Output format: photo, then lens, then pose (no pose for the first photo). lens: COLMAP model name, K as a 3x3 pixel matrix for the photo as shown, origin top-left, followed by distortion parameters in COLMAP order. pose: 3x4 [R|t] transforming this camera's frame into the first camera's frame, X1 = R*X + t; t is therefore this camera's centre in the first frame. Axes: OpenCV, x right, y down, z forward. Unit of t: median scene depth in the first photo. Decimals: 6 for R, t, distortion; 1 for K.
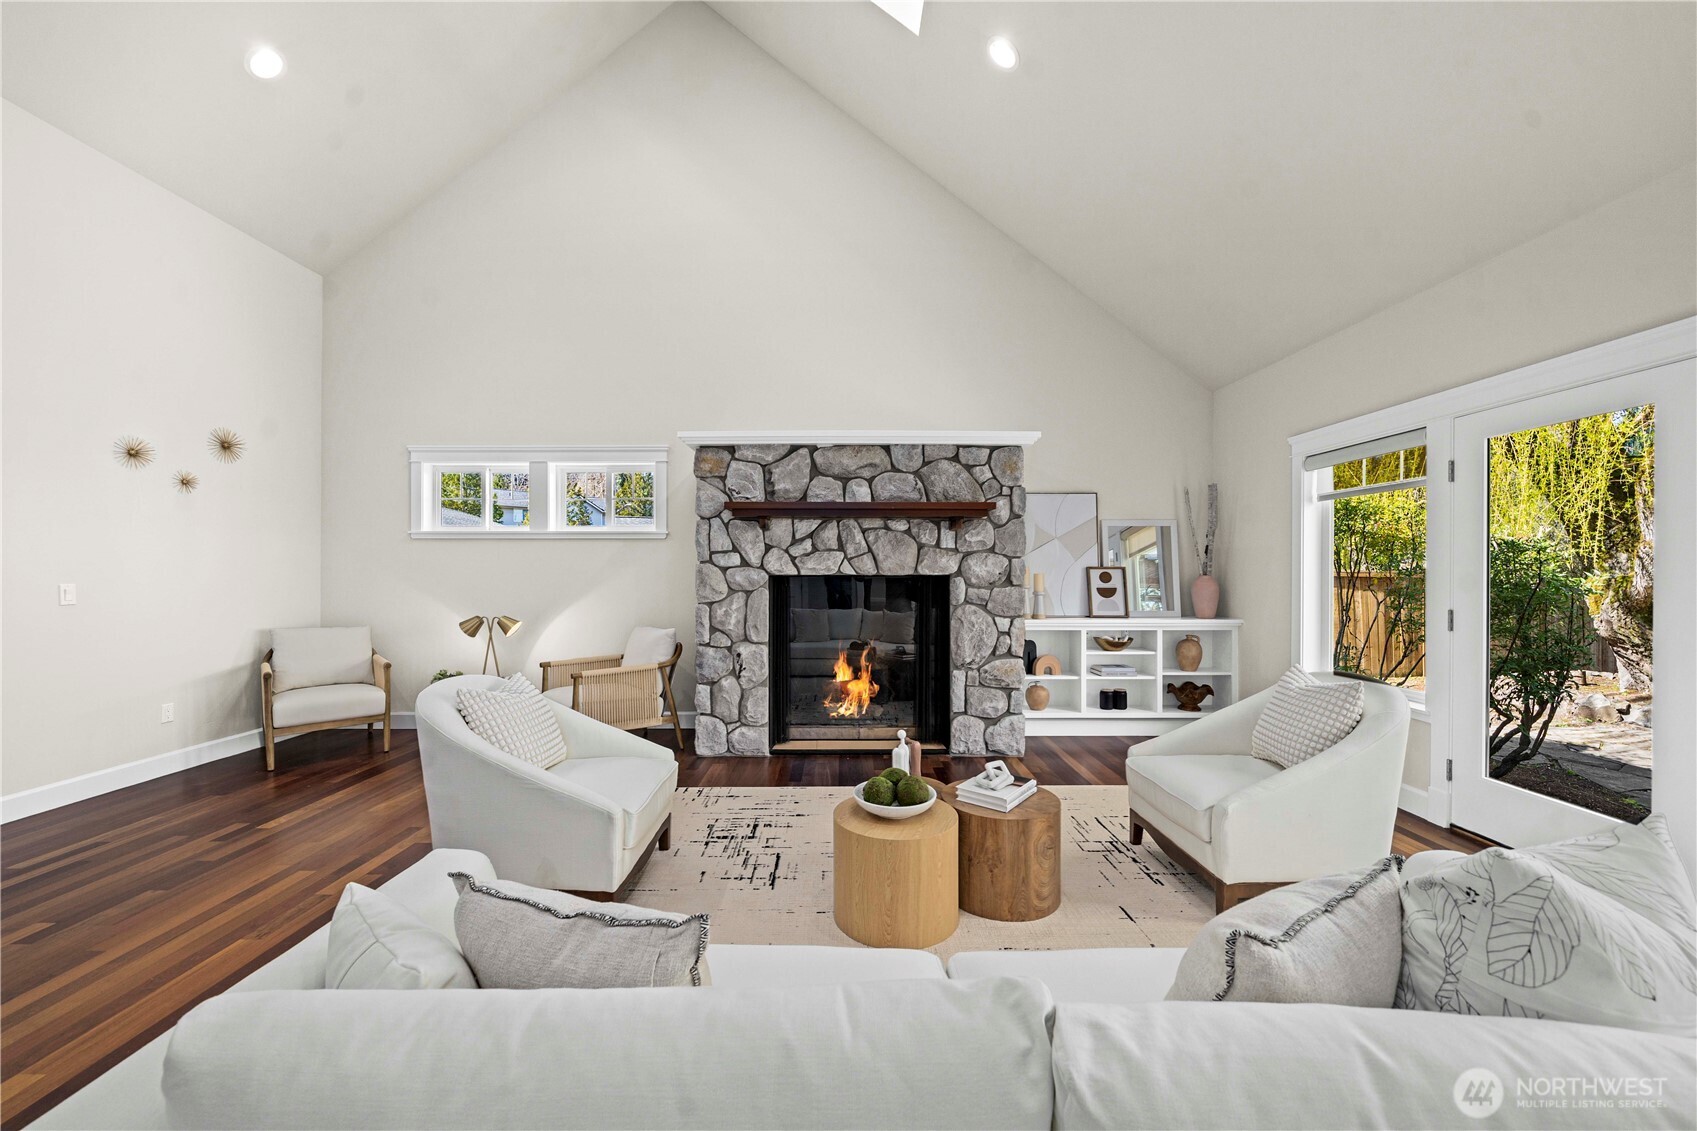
lens RADIAL K [[628.5, 0, 843.0], [0, 628.5, 568.0], [0, 0, 1]] dist [-0.003040, -0.000045]
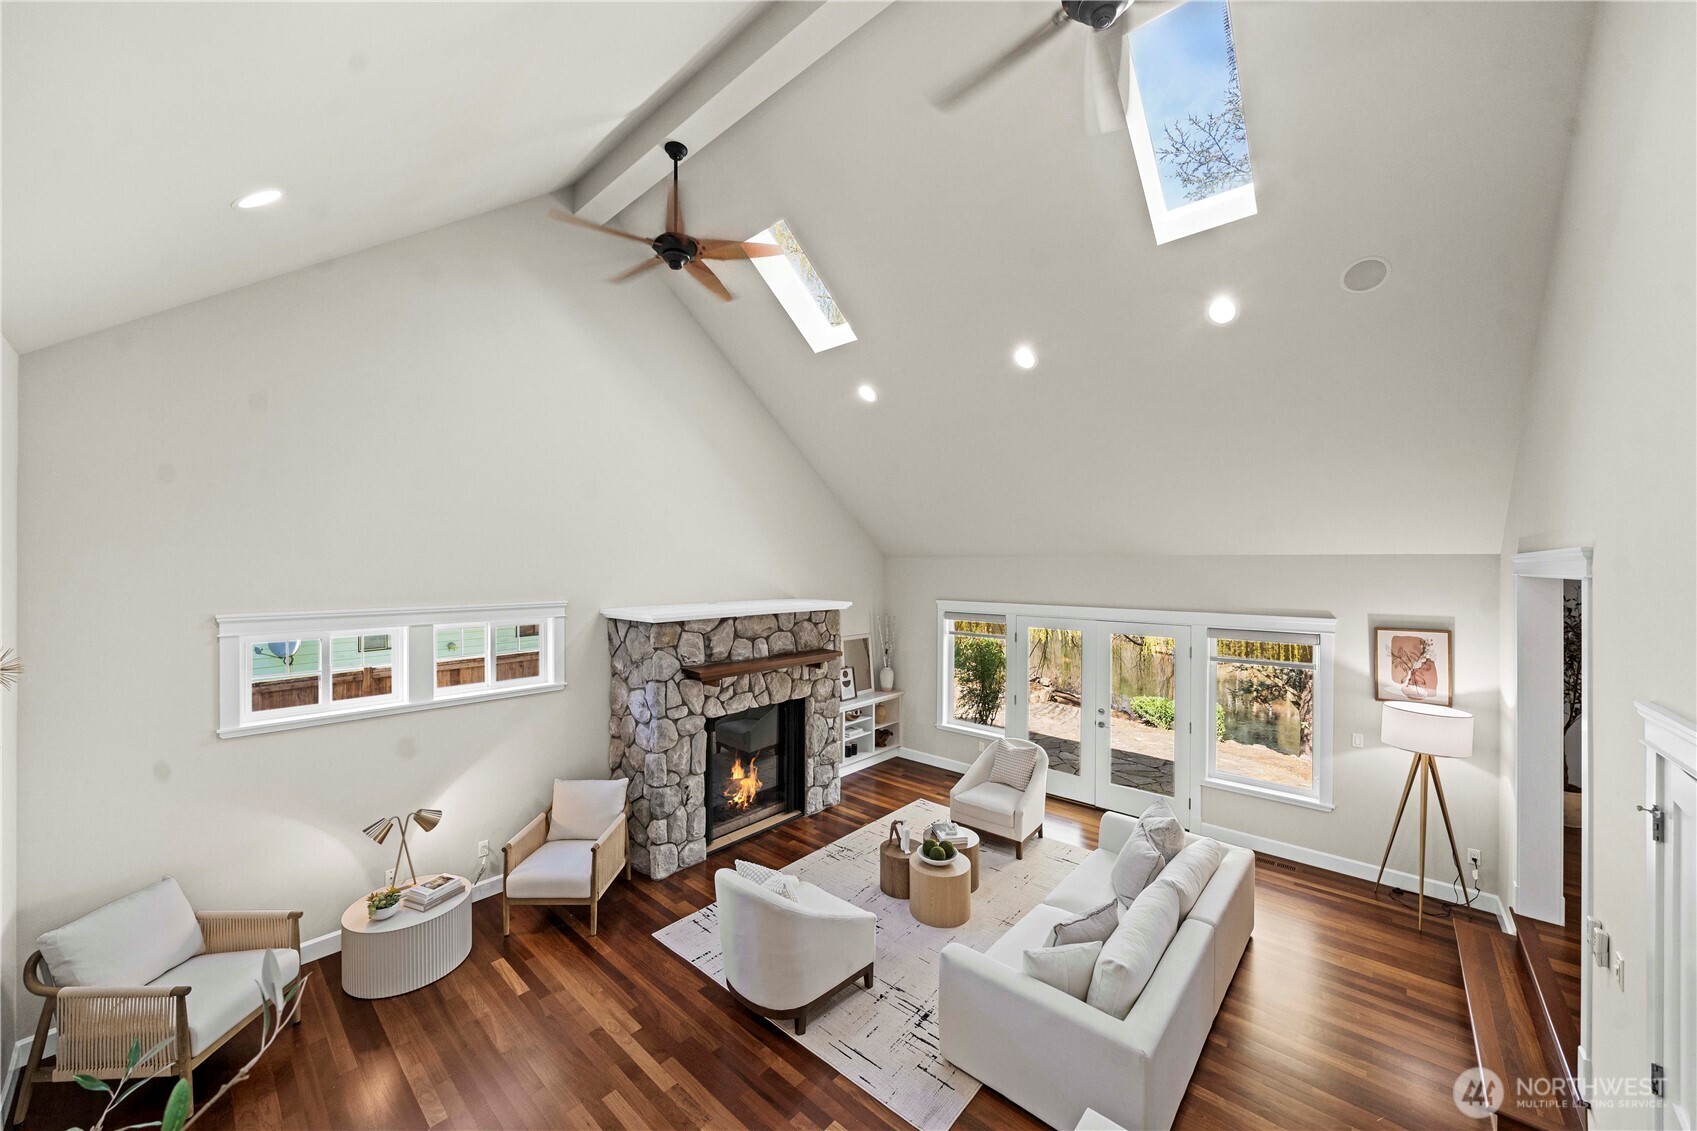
lens RADIAL K [[593.6, 0, 848.7], [0, 593.6, 568.8], [0, 0, 1]] dist [-0.002870, -0.000062]
pose [[0.668518, 0.005481, 0.743676, -0.830618], [-0.008702, 0.999962, 0.000452, -0.300268], [-0.743645, -0.006774, 0.668541, -0.028979]]
